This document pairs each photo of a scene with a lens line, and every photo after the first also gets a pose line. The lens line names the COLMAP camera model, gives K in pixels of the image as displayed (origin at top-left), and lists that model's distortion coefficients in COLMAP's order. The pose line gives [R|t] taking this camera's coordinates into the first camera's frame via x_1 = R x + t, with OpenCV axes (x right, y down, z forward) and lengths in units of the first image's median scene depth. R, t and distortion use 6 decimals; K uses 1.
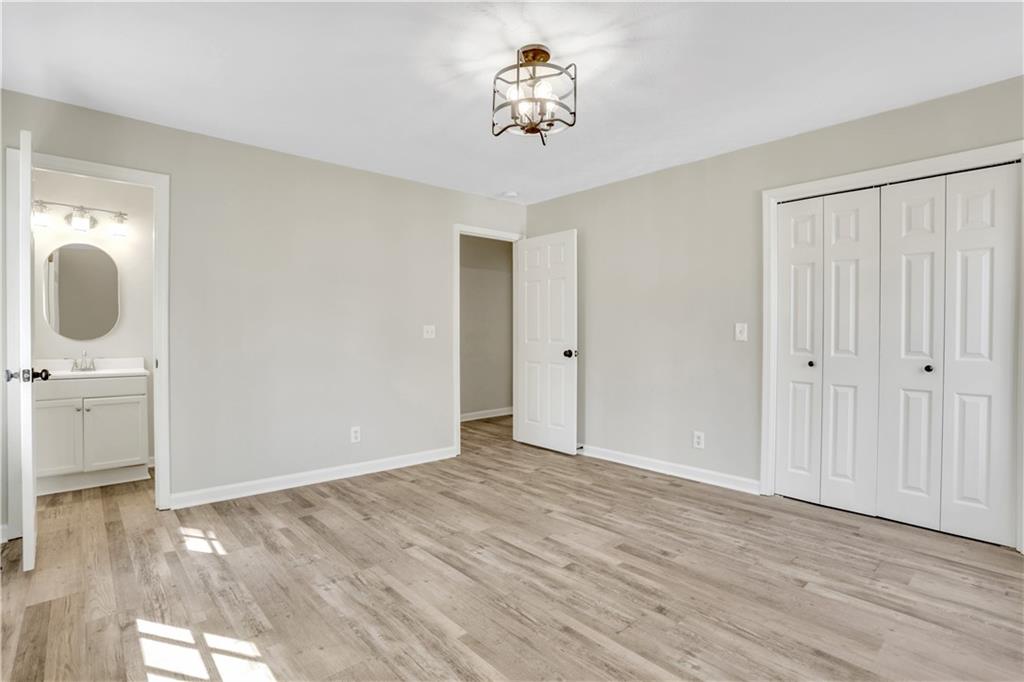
lens RADIAL K [[494.3, 0, 504.2], [0, 494.3, 334.7], [0, 0, 1]] dist [-0.062364, 0.017897]
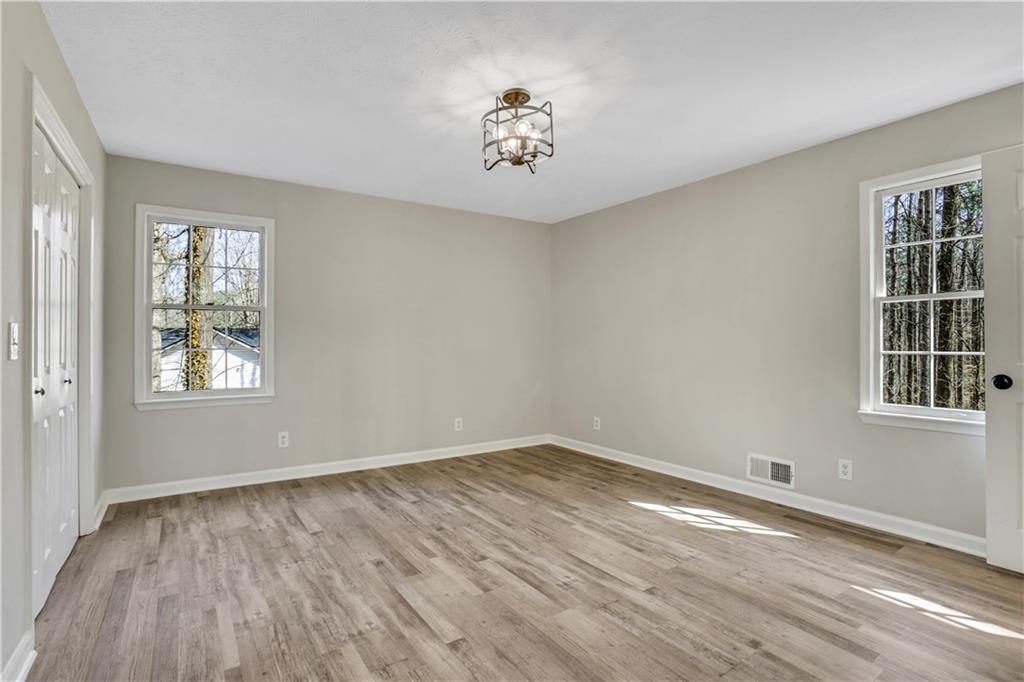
lens RADIAL K [[494.3, 0, 504.1], [0, 494.3, 337.9], [0, 0, 1]] dist [-0.062364, 0.017897]
pose [[-0.990516, 0.001083, 0.137392, -0.052423], [0.001119, 0.999999, 0.000182, -0.009746], [-0.137391, 0.000334, -0.990517, 1.709181]]
